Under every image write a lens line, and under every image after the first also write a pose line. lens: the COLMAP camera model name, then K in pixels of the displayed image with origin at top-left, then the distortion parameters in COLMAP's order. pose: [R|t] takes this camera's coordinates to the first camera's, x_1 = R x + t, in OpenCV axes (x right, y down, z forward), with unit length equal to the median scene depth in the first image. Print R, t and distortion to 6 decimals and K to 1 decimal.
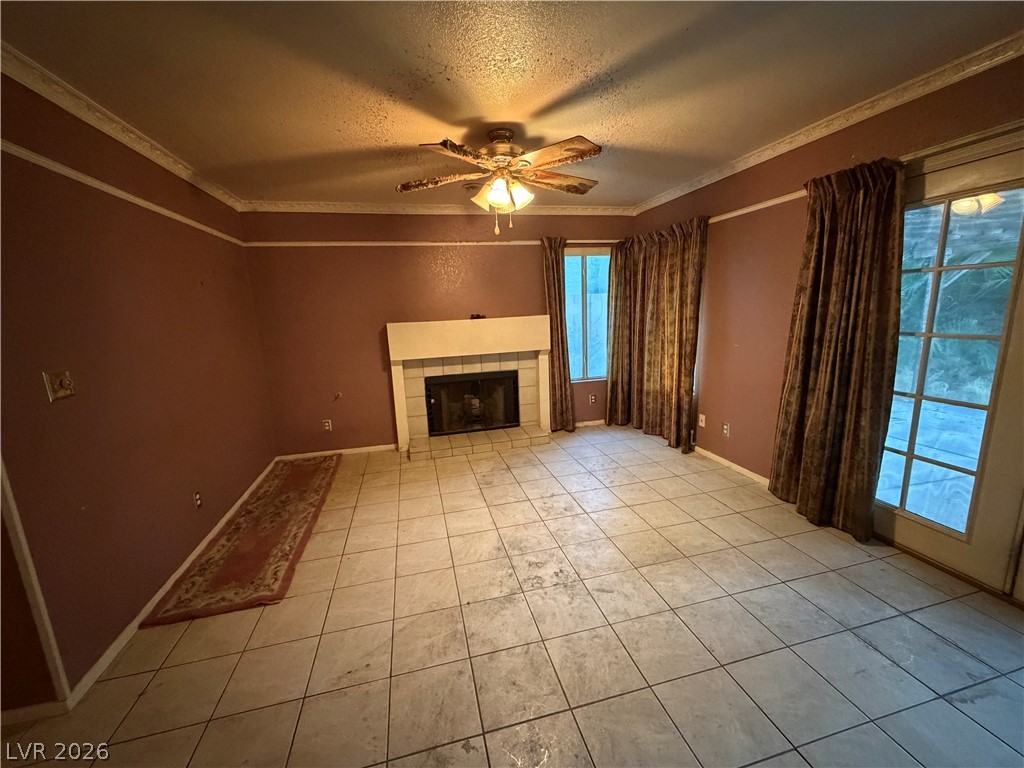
lens RADIAL K [[409.5, 0, 509.5], [0, 409.5, 385.4], [0, 0, 1]] dist [-0.000047, 0.000504]
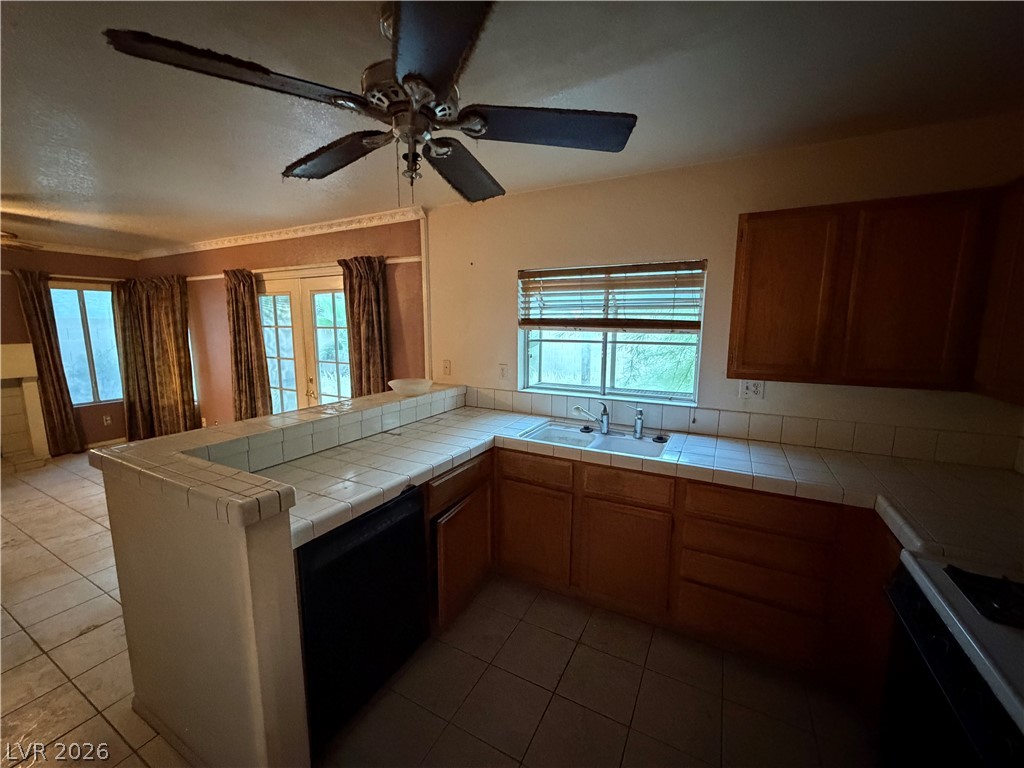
lens RADIAL K [[409.5, 0, 510.1], [0, 409.5, 383.6], [0, 0, 1]] dist [-0.000047, 0.000504]
pose [[0.668952, -0.065035, 0.740455, 0.131125], [0.109080, 0.993969, -0.011246, 0.072737], [-0.735259, 0.088292, 0.672012, -0.577663]]
